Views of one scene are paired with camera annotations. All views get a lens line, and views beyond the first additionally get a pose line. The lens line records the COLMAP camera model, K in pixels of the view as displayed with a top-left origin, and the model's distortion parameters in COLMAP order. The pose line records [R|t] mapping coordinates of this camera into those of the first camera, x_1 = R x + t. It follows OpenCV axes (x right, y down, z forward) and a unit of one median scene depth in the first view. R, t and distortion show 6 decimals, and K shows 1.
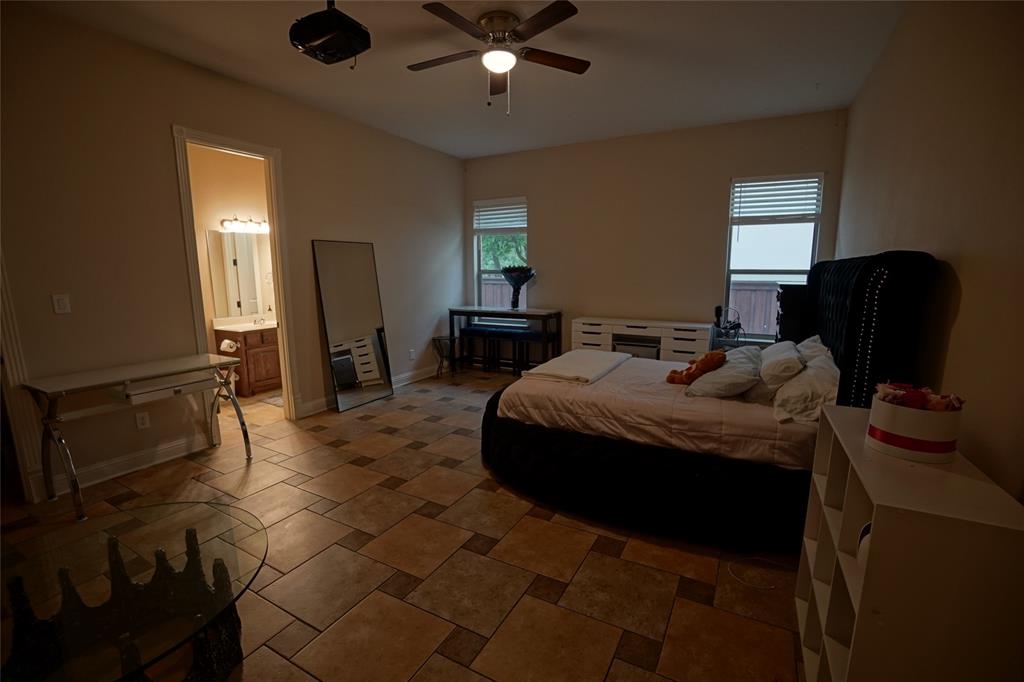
lens RADIAL K [[452.8, 0, 507.8], [0, 452.8, 349.2], [0, 0, 1]] dist [-0.056706, 0.020678]
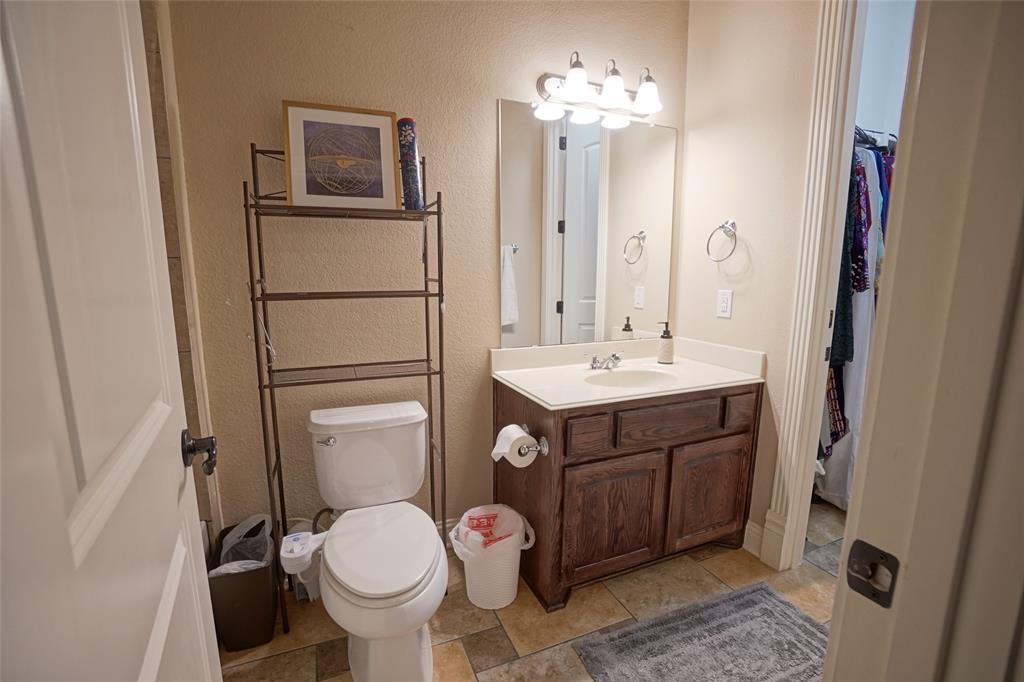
lens RADIAL K [[452.8, 0, 507.8], [0, 452.8, 349.2], [0, 0, 1]] dist [-0.056706, 0.020678]
pose [[0.792154, 0.105465, -0.601140, -0.431491], [-0.106511, 0.993730, 0.033986, -0.083021], [0.600956, 0.037106, 0.798421, 0.710465]]
